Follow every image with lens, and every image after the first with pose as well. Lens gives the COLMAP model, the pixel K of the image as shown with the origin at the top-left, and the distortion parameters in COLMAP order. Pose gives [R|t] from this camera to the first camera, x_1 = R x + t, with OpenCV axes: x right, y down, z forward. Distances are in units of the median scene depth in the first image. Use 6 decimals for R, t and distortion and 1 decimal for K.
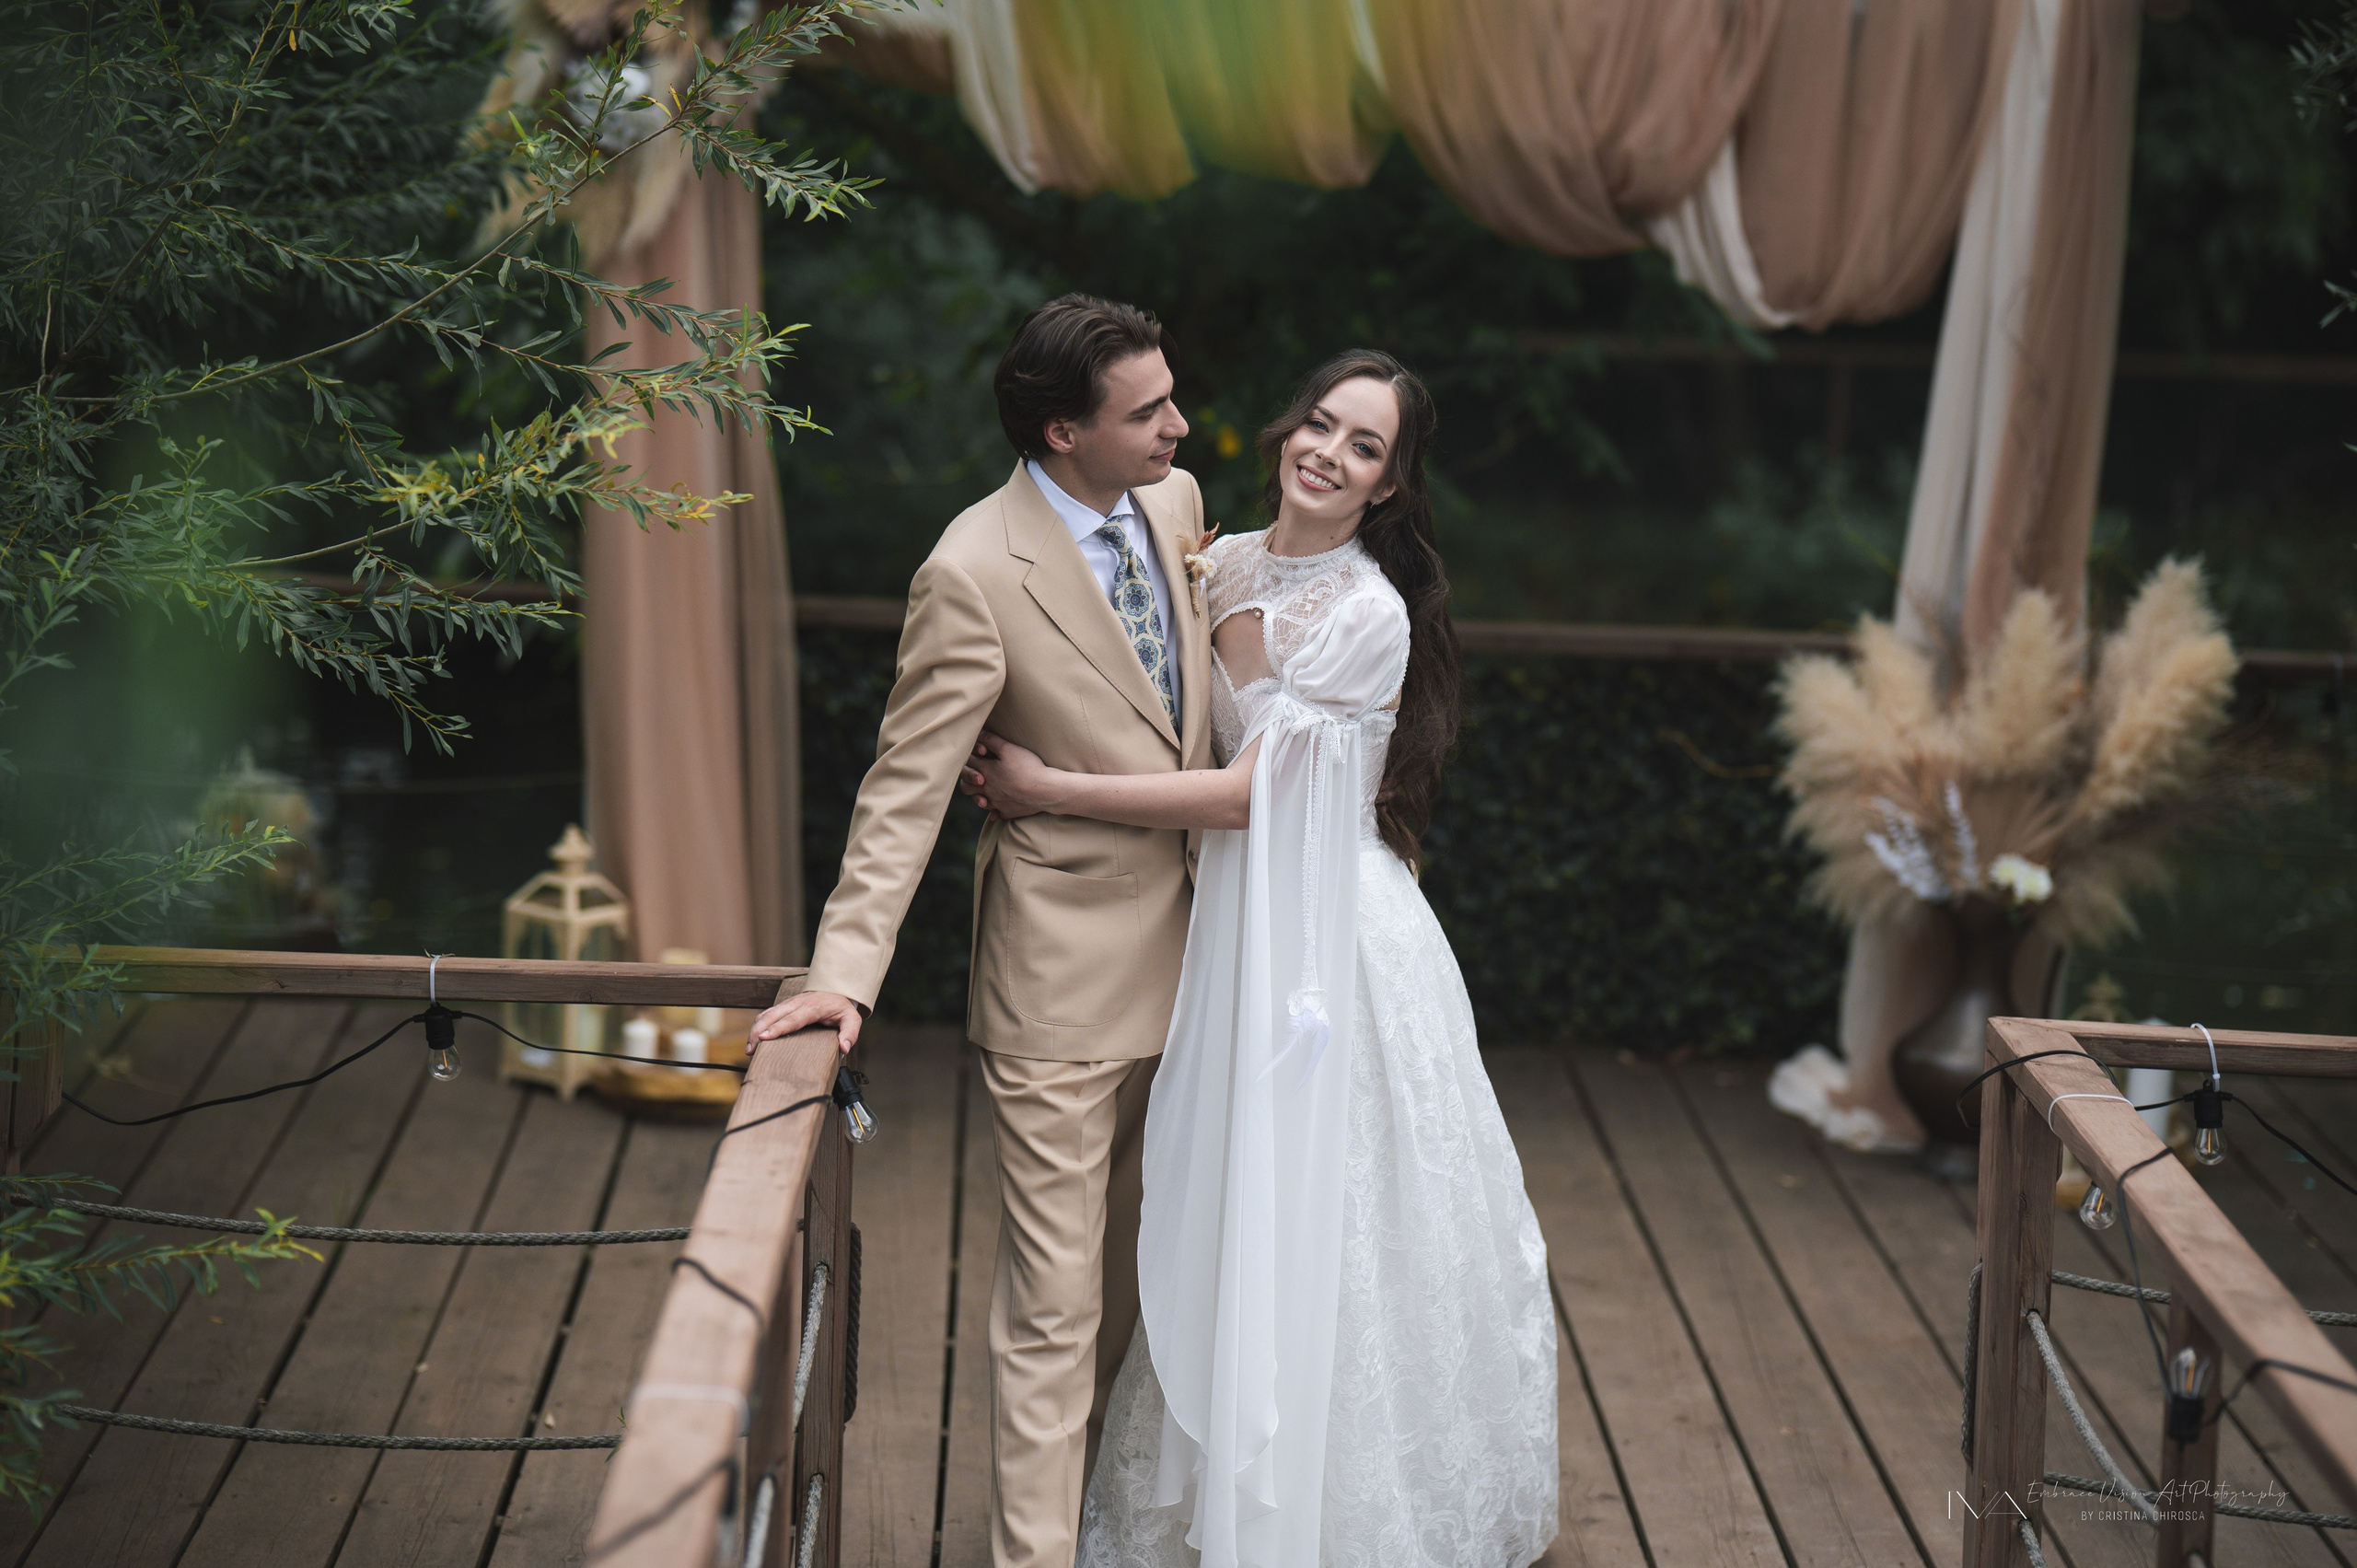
lens RADIAL K [[5448.7, 0, 1176.9], [0, 5448.7, 856.2], [0, 0, 1]] dist [0.165125, 0.000000]
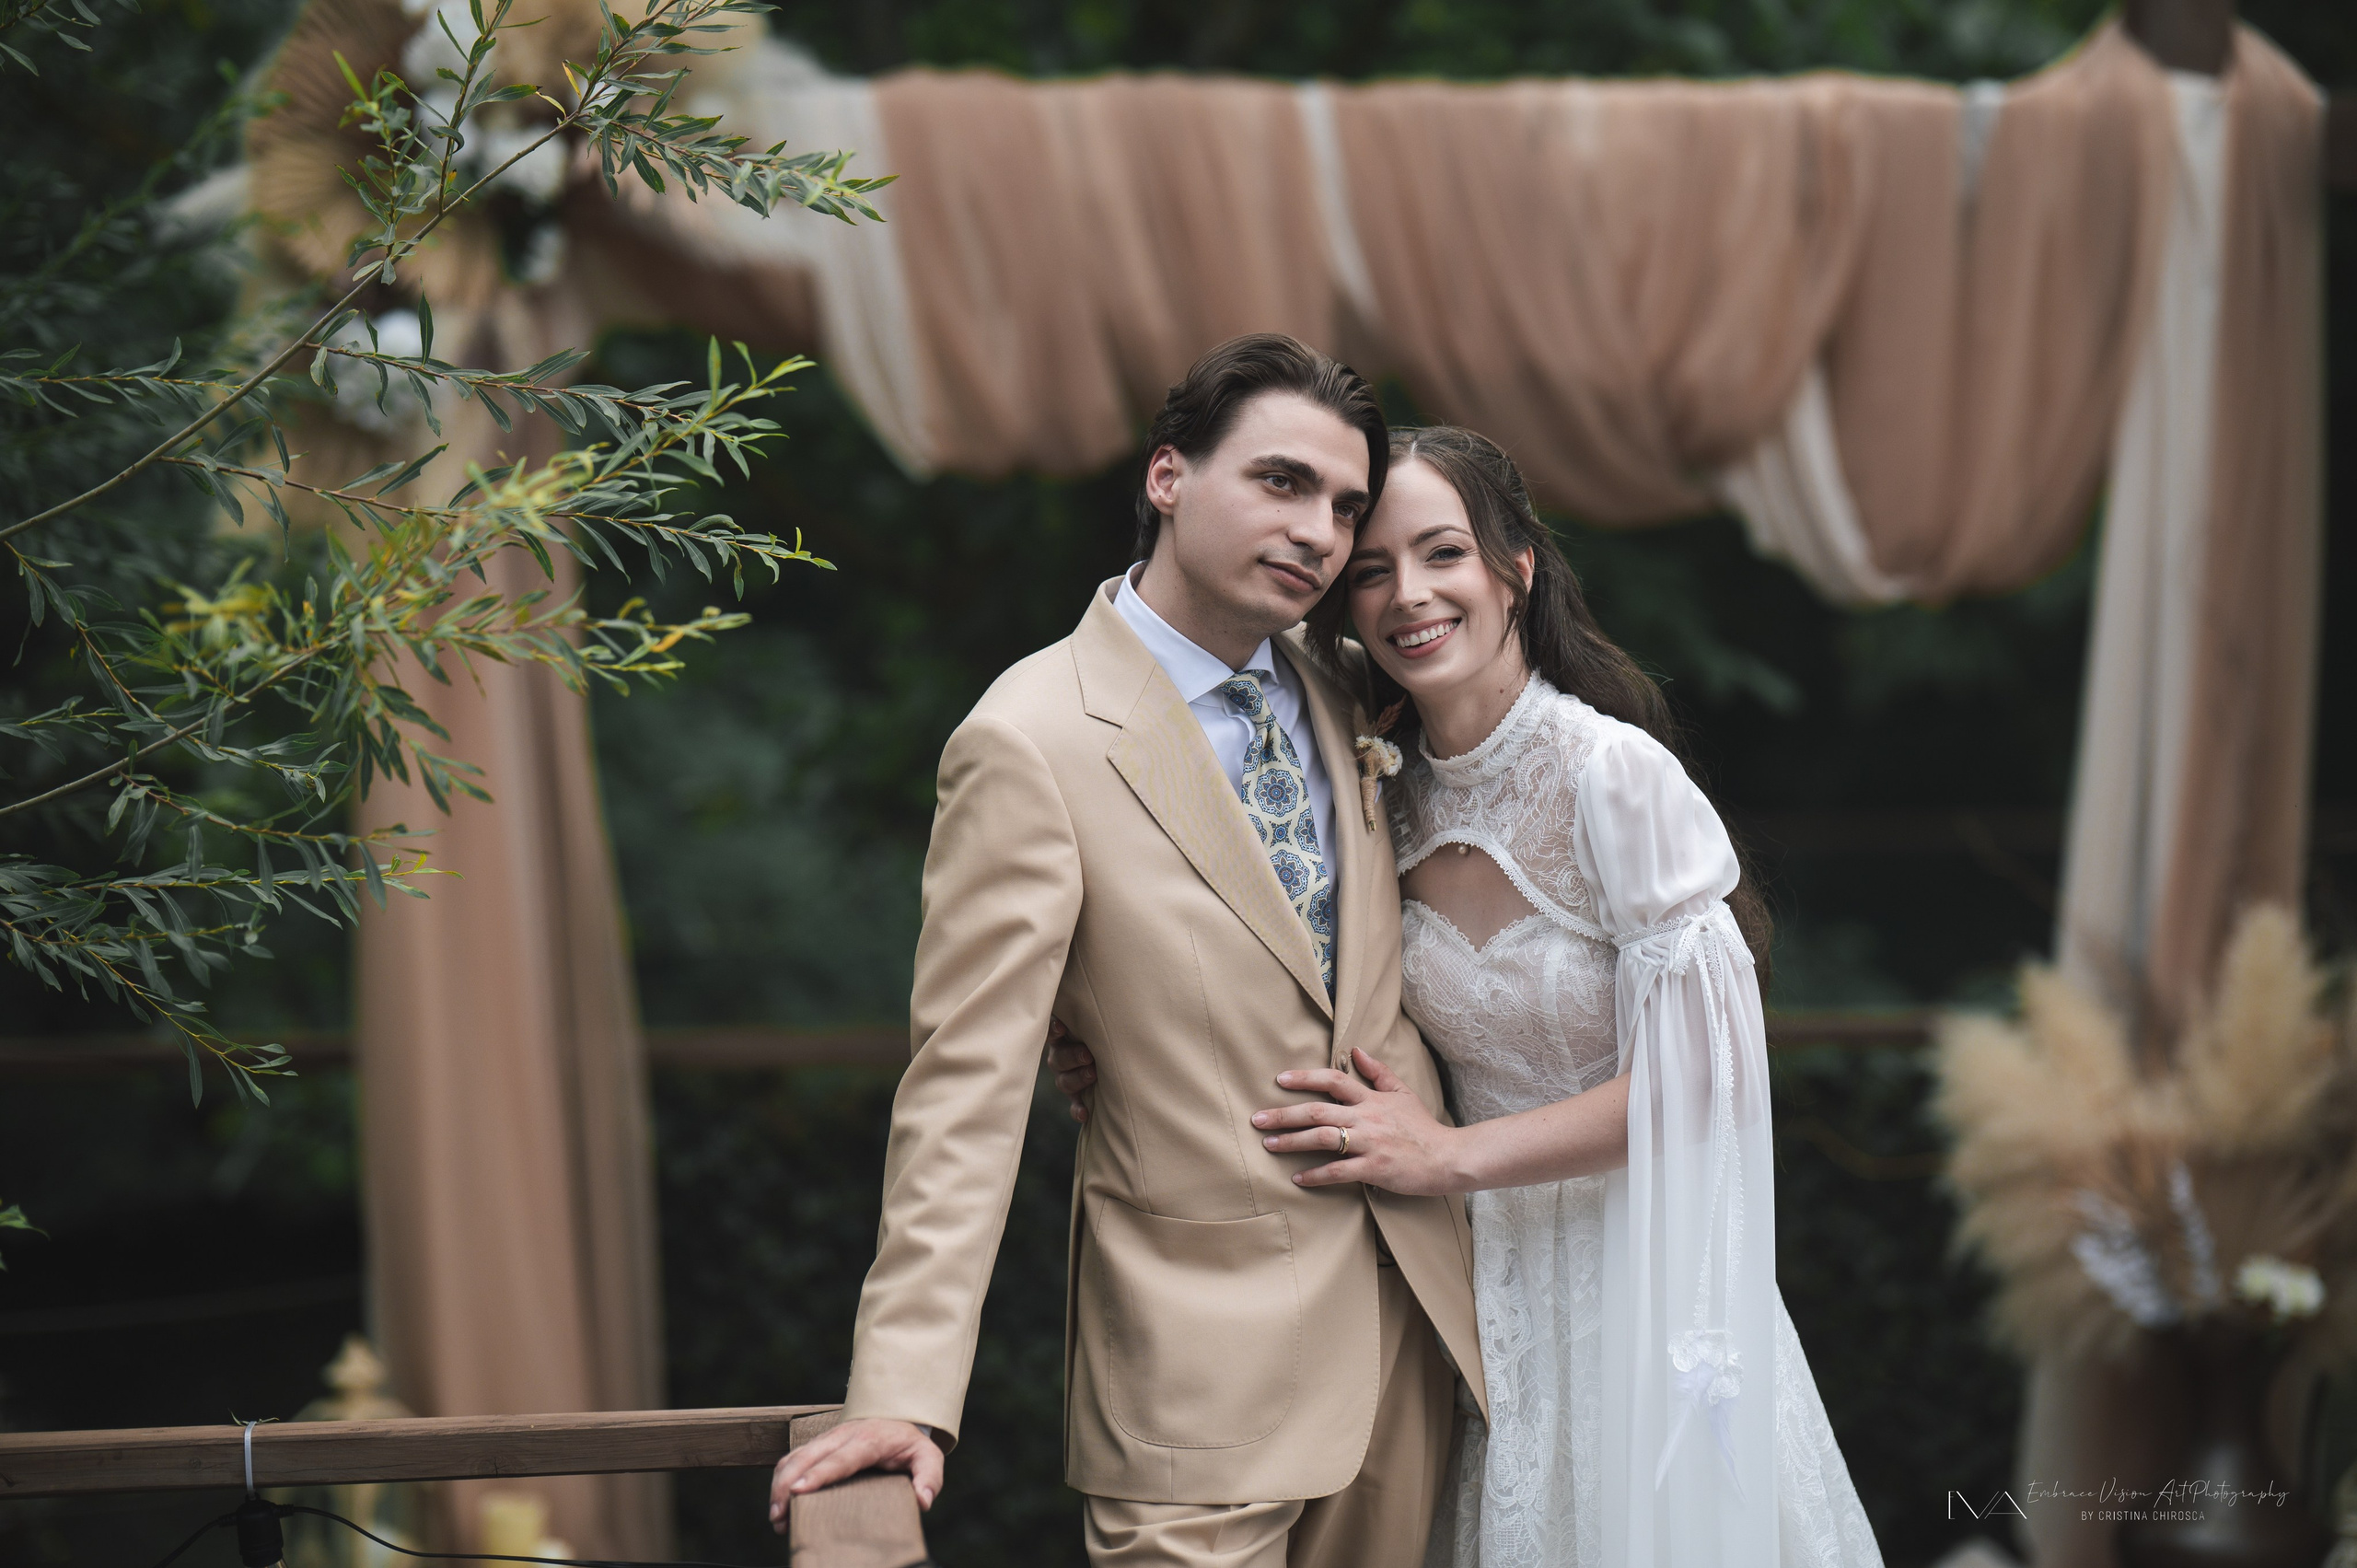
lens RADIAL K [[5448.7, 0, 1186.7], [0, 5448.7, 769.9], [0, 0, 1]] dist [0.165125, 0.000000]
pose [[0.995579, -0.053759, 0.077022, -0.051578], [0.064101, 0.988242, -0.138811, 0.029131], [-0.068654, 0.143134, 0.987319, 0.244952]]
